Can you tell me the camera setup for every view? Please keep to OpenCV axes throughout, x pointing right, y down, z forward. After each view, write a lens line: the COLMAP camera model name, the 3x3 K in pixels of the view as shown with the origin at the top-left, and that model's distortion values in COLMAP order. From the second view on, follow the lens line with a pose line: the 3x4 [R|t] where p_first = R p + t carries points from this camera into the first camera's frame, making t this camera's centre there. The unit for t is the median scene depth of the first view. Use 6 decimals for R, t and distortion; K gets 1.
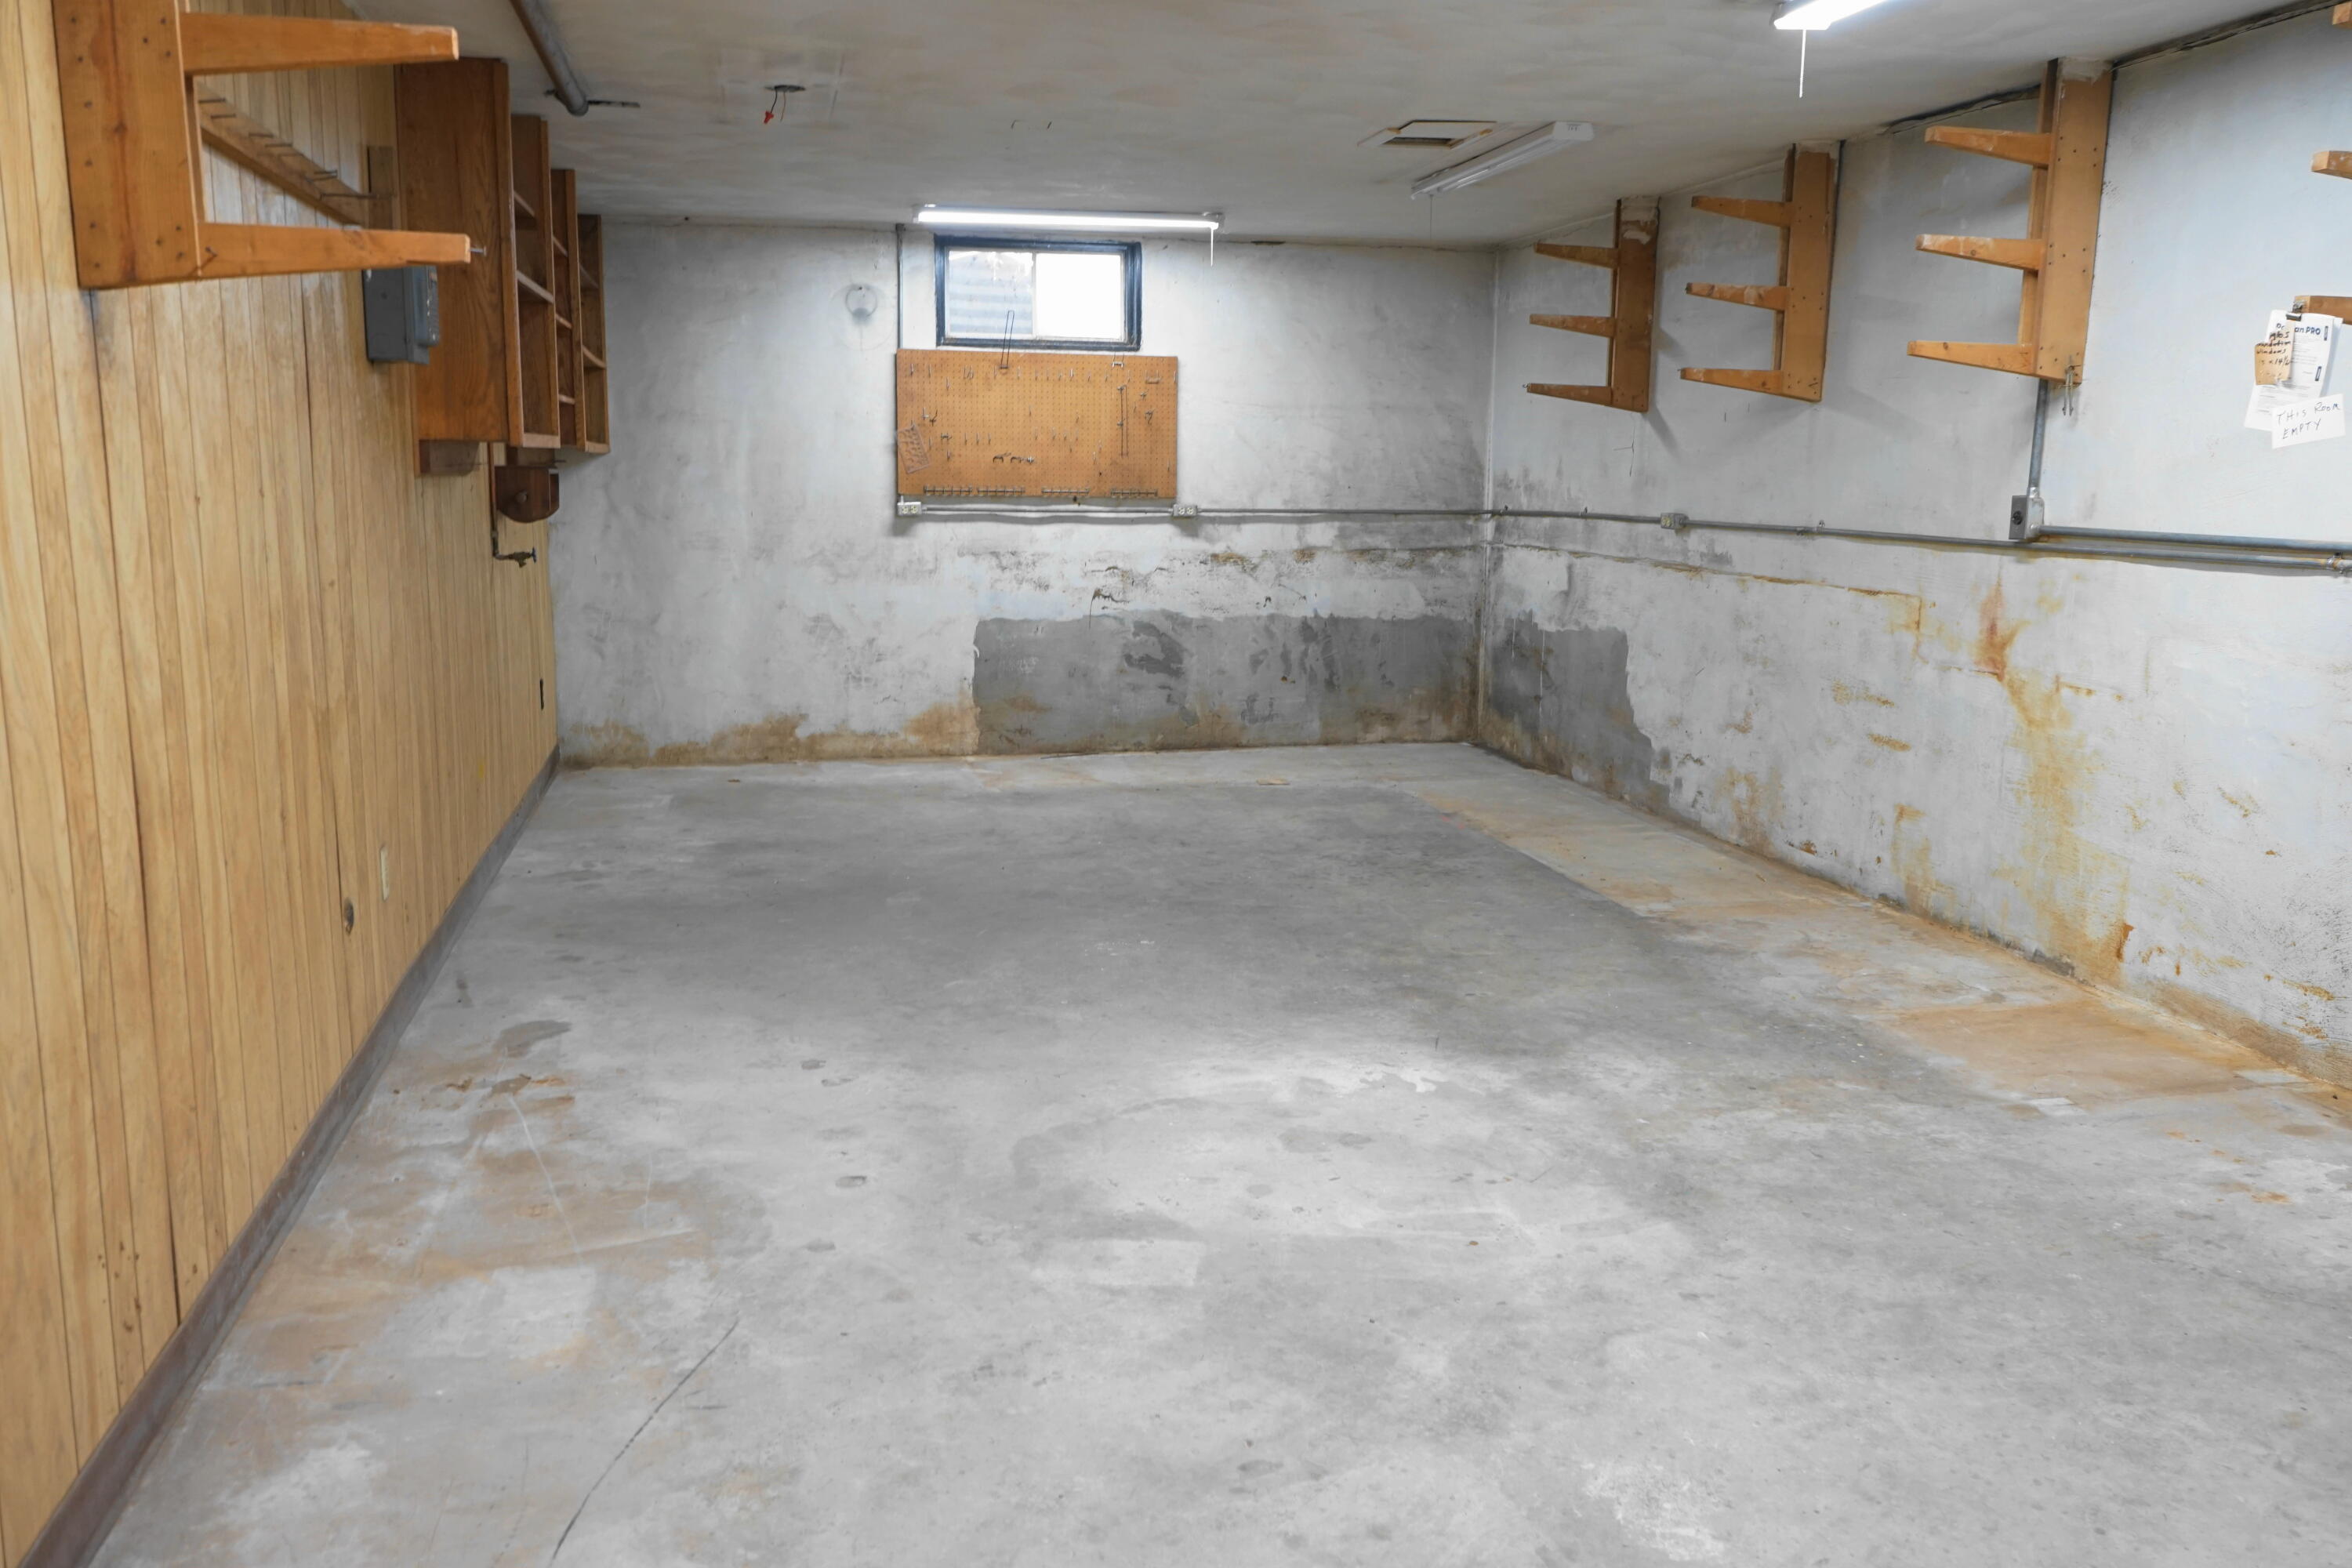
lens RADIAL K [[1854.1, 0, 1180.9], [0, 1854.1, 774.7], [0, 0, 1]] dist [-0.000787, -0.001907]
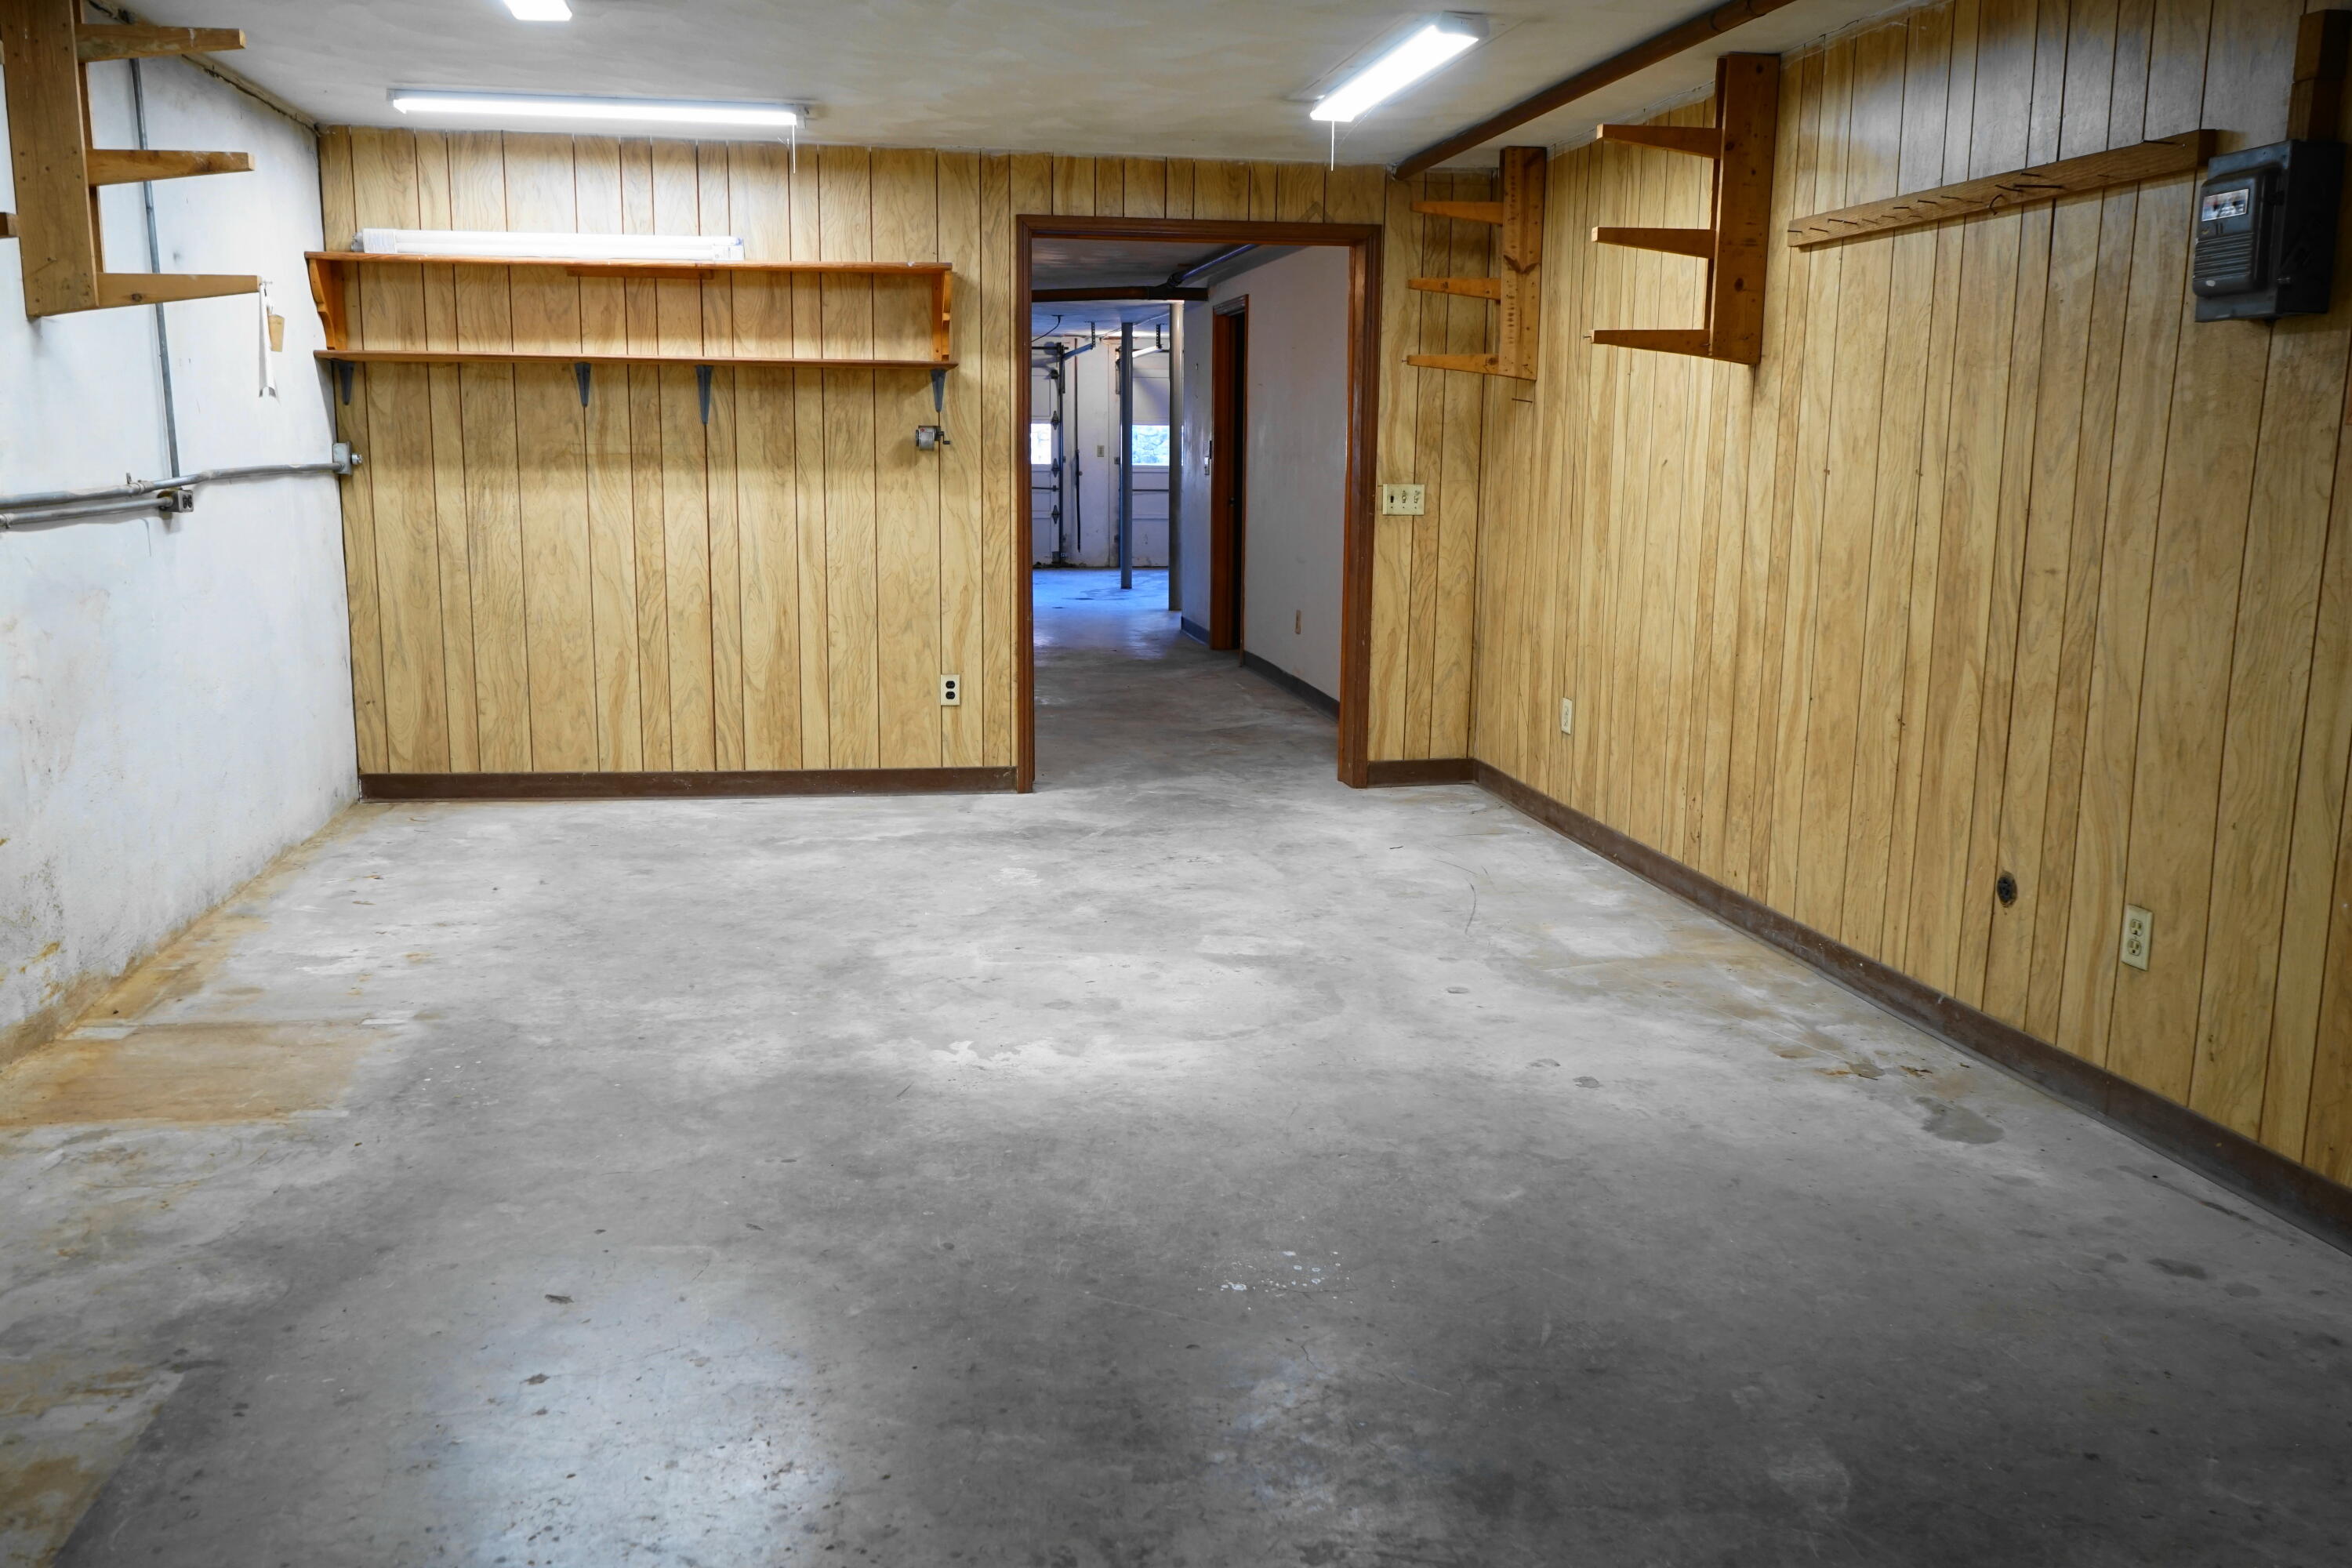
lens RADIAL K [[1854.1, 0, 1180.9], [0, 1854.1, 774.7], [0, 0, 1]] dist [-0.000787, -0.001907]
pose [[-0.998795, -0.027576, 0.040597, -0.027559], [-0.012282, 0.941343, 0.337228, -0.328246], [-0.047515, 0.336323, -0.940547, 1.972148]]
